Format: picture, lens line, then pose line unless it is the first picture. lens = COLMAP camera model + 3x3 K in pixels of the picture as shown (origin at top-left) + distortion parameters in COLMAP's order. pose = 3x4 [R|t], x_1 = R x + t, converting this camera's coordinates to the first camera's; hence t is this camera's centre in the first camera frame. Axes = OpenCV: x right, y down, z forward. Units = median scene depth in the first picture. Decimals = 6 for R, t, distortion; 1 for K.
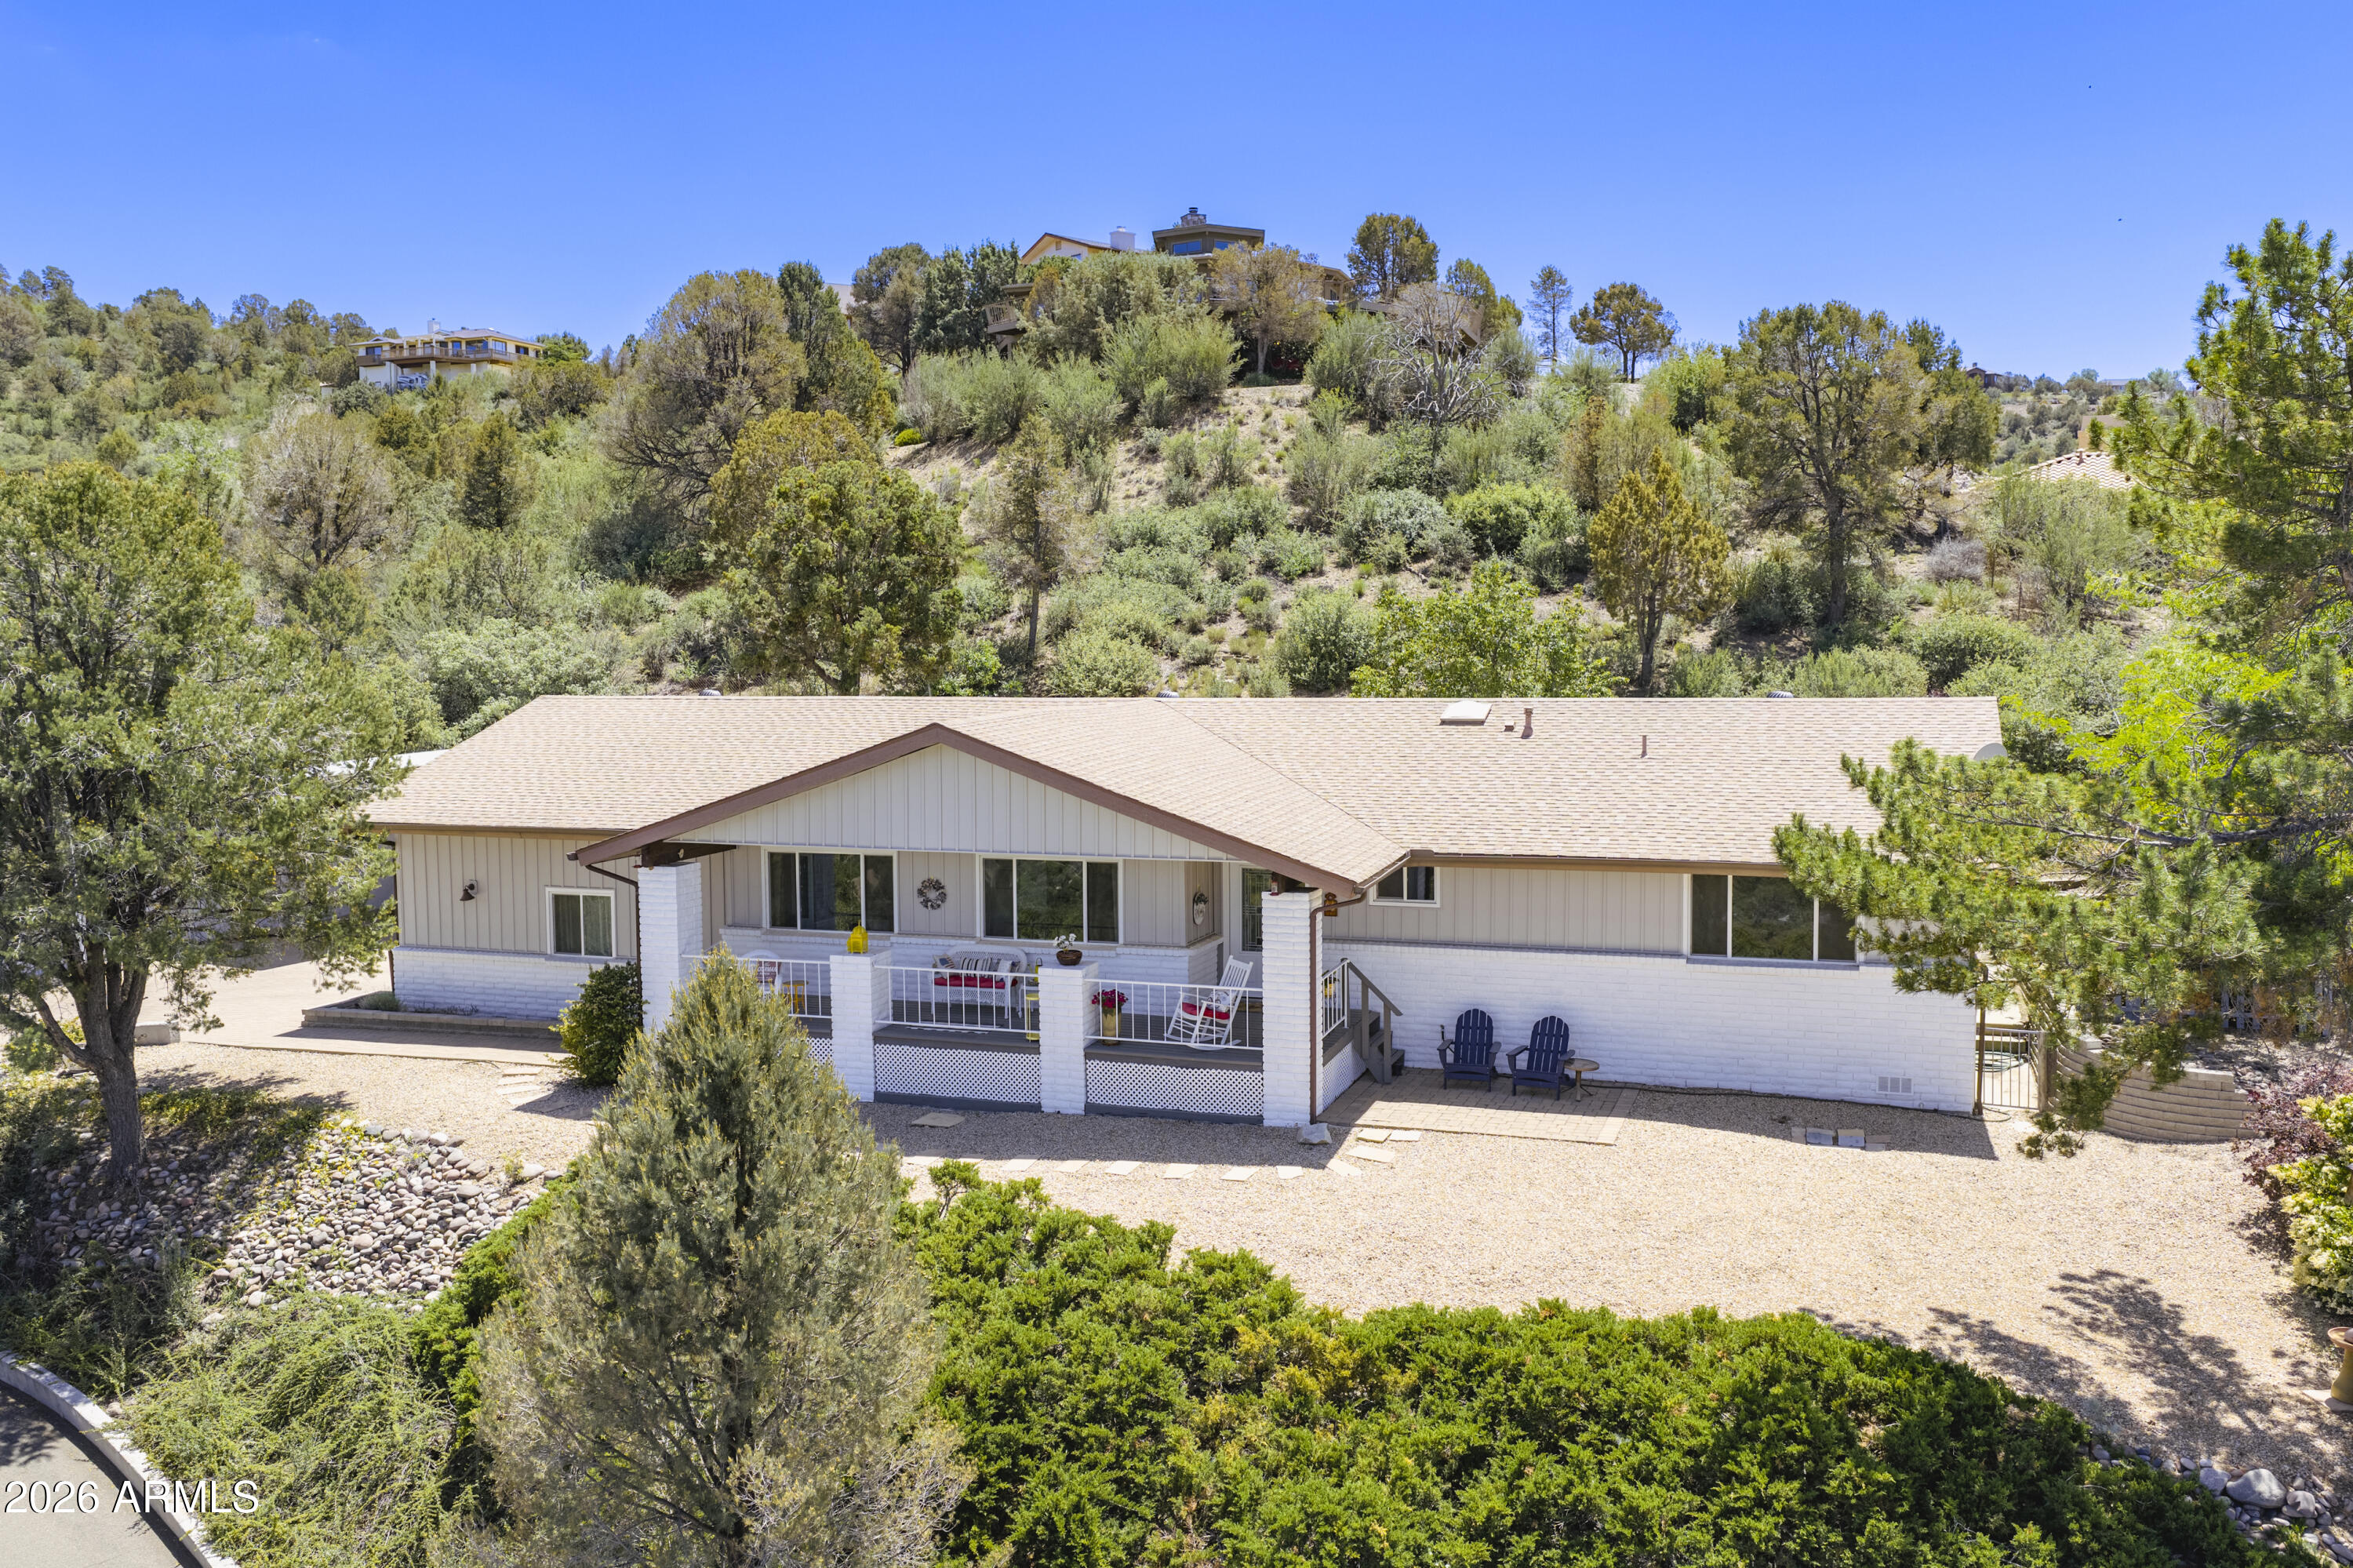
lens RADIAL K [[1955.1, 0, 1178.4], [0, 1955.1, 781.9], [0, 0, 1]] dist [0.018667, -0.032598]
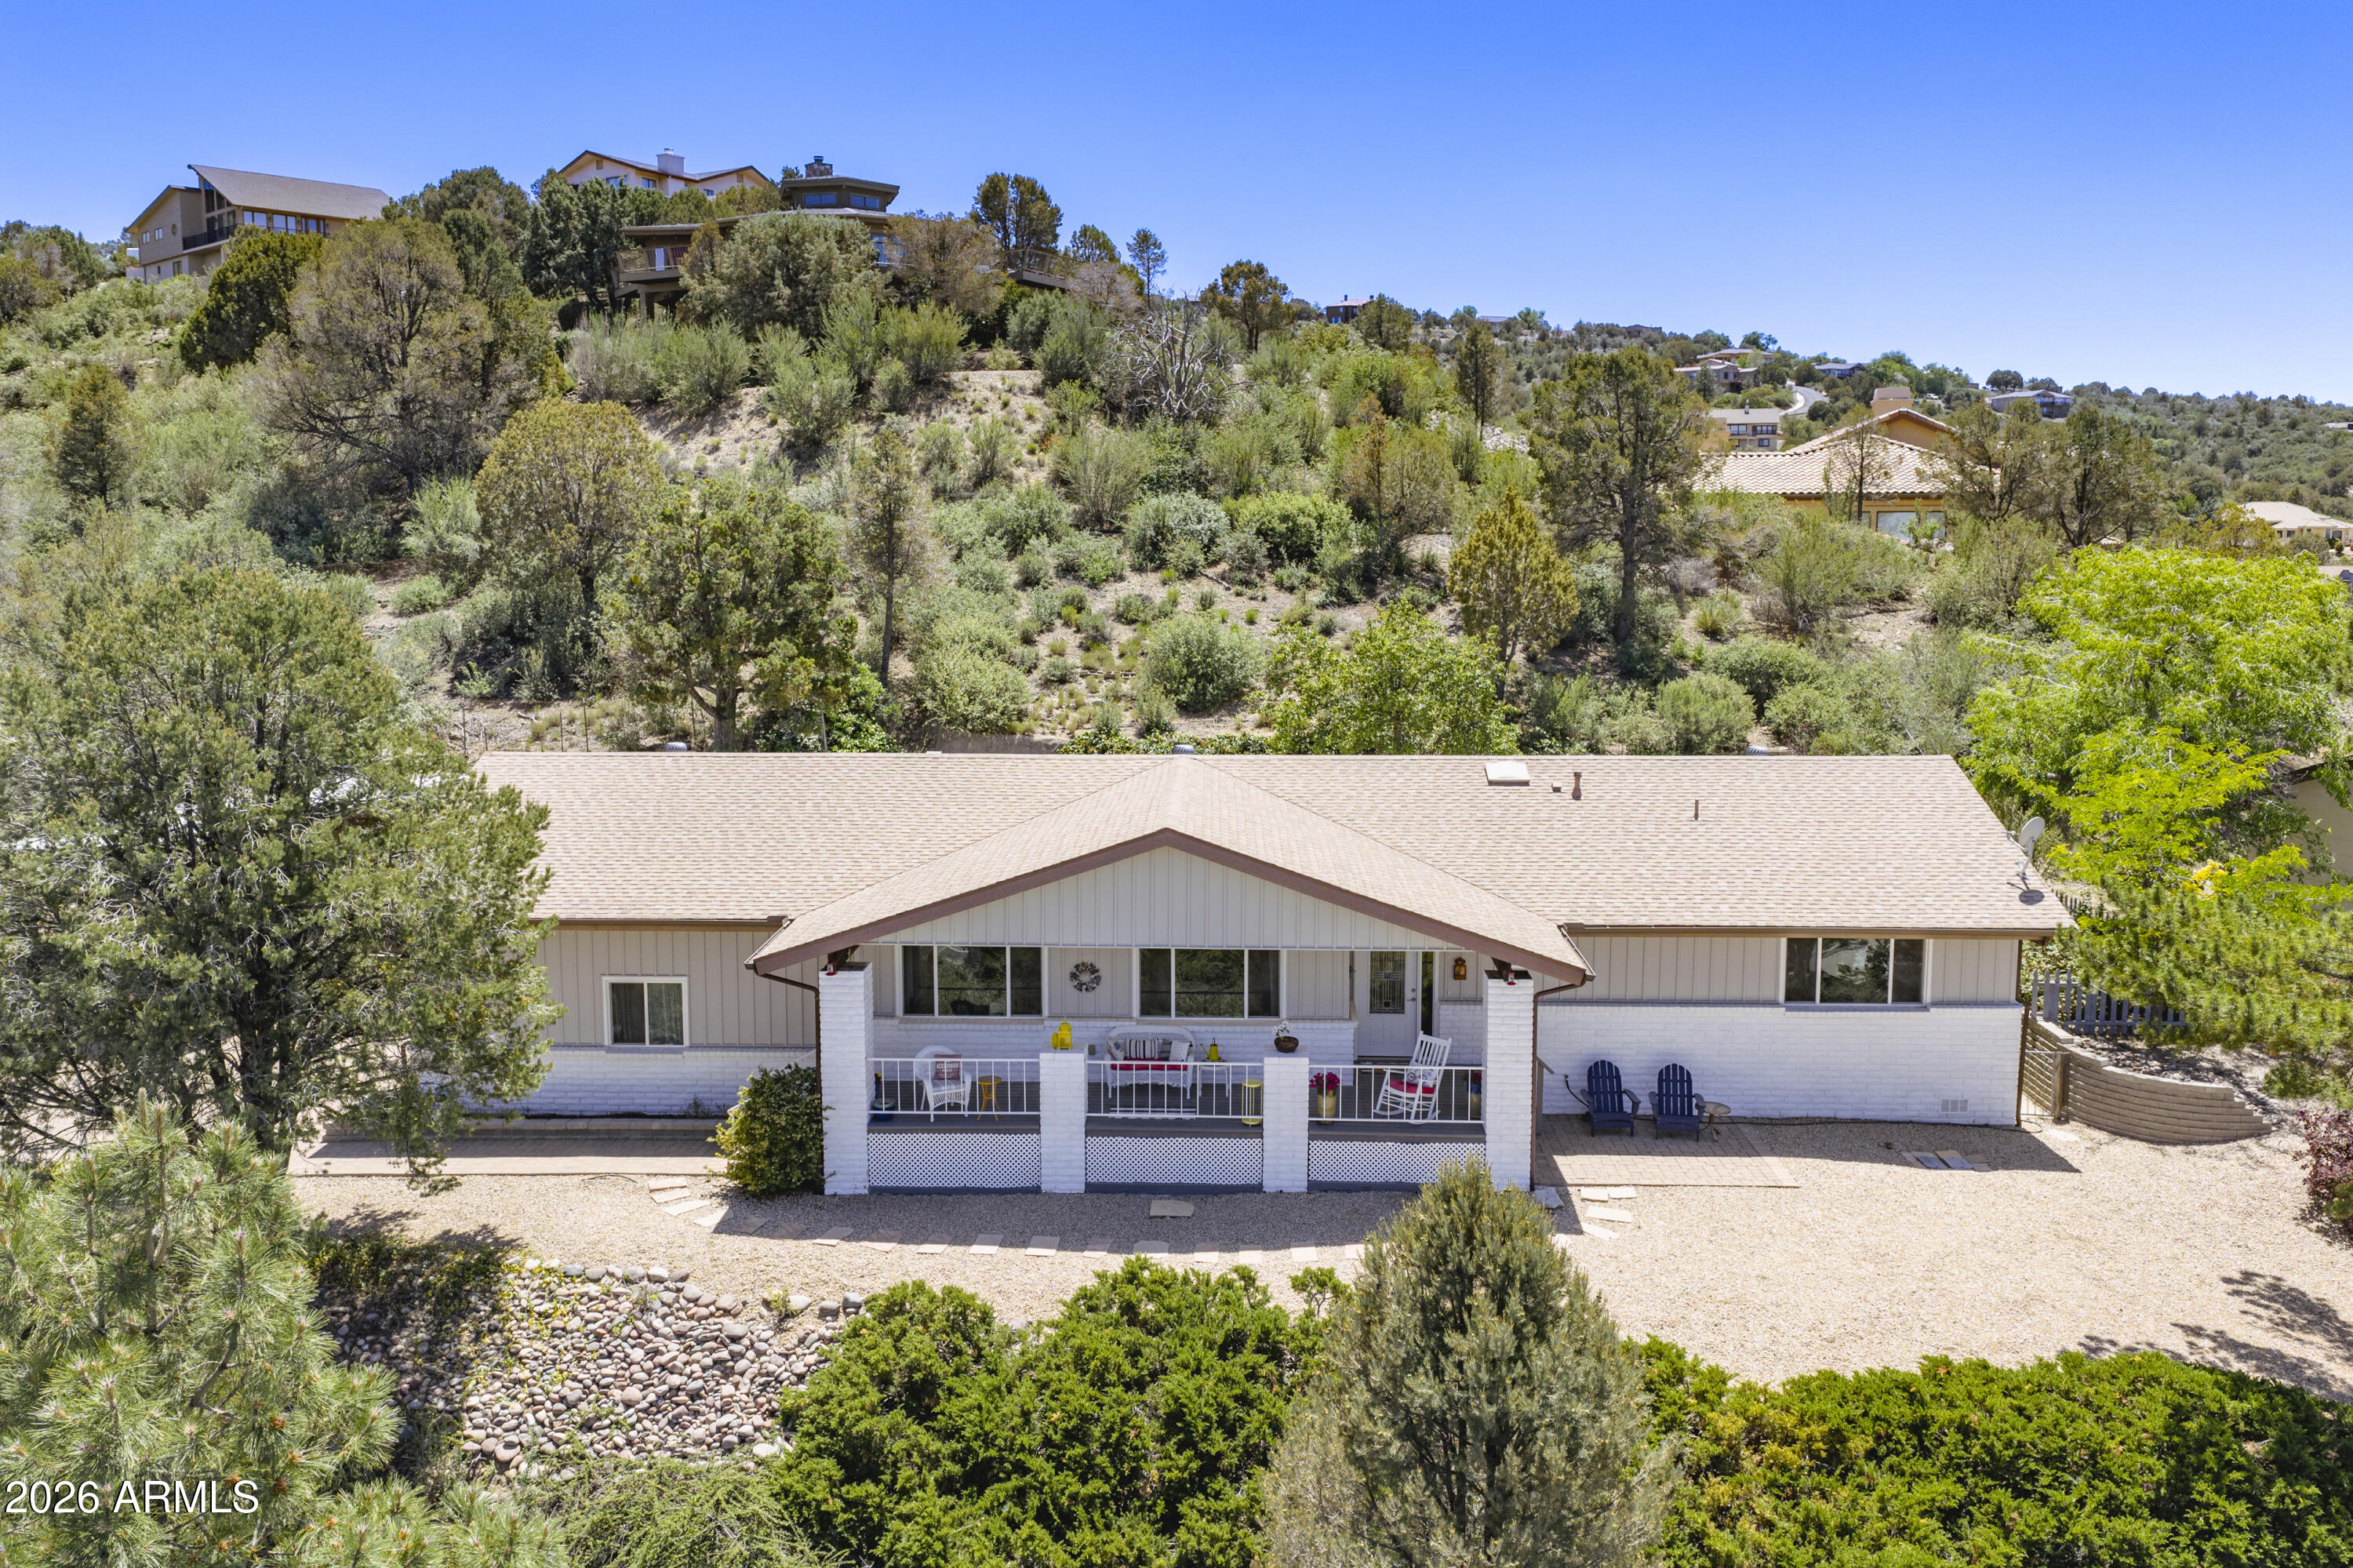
lens RADIAL K [[1955.1, 0, 1182.3], [0, 1955.1, 780.3], [0, 0, 1]] dist [0.018667, -0.032598]
pose [[0.954532, -0.028511, 0.296741, -0.412173], [0.014339, 0.998655, 0.049827, -0.104108], [-0.297763, -0.043306, 0.953657, 0.018698]]
